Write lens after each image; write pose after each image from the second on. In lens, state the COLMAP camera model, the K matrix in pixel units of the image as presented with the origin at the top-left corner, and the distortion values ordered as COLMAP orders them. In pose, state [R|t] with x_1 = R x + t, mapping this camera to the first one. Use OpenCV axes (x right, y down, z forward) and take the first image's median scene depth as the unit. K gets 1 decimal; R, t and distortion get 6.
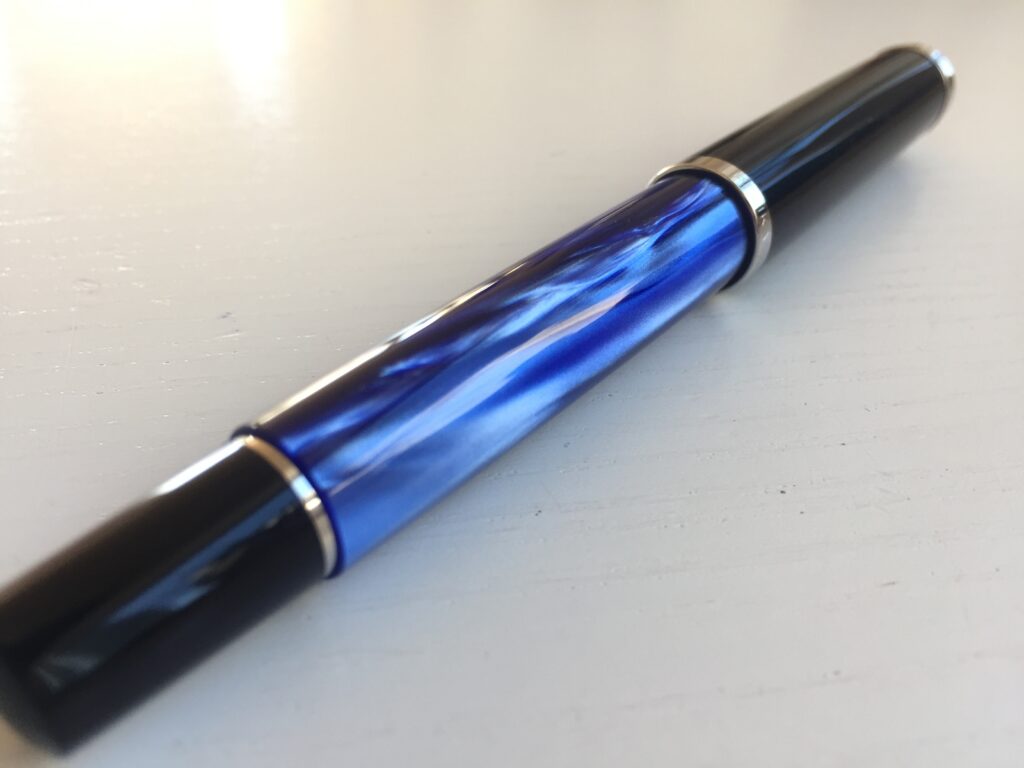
lens RADIAL K [[1041.6, 0, 512.0], [0, 1041.6, 384.0], [0, 0, 1]] dist [0.006209, -0.171202]
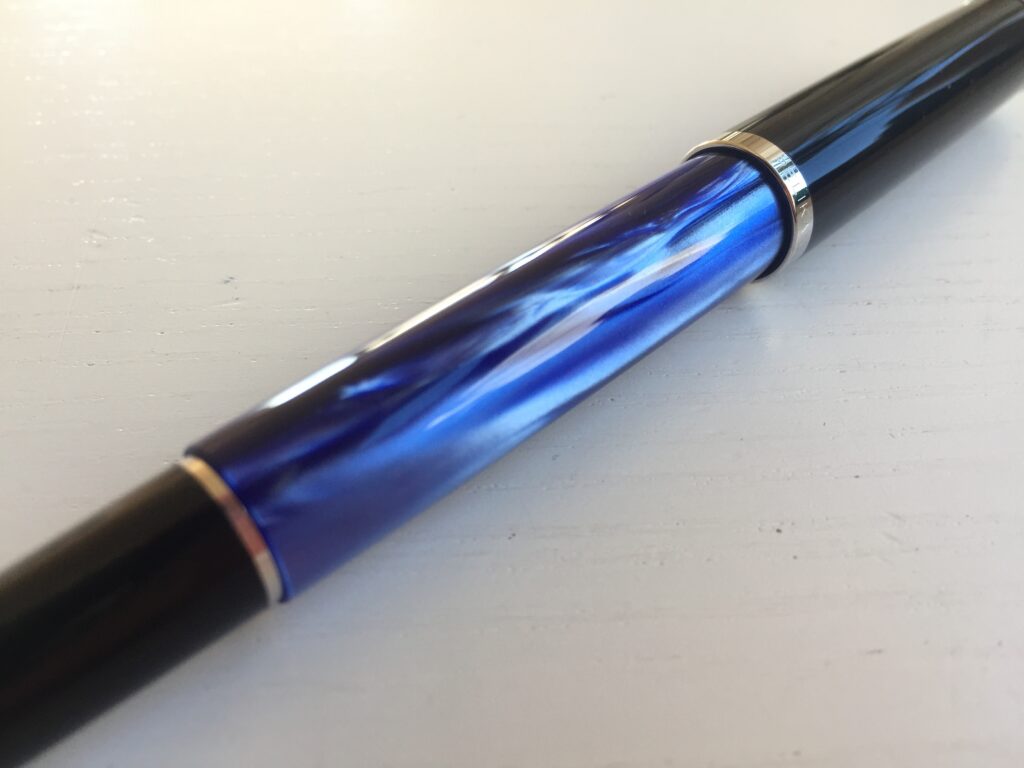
lens RADIAL K [[1041.6, 0, 512.0], [0, 1041.6, 384.0], [0, 0, 1]] dist [0.006209, -0.171202]
pose [[0.992951, 0.065956, -0.098482, 0.099431], [-0.052798, 0.990015, 0.130703, -0.125312], [0.106120, -0.124582, 0.986518, 0.070390]]
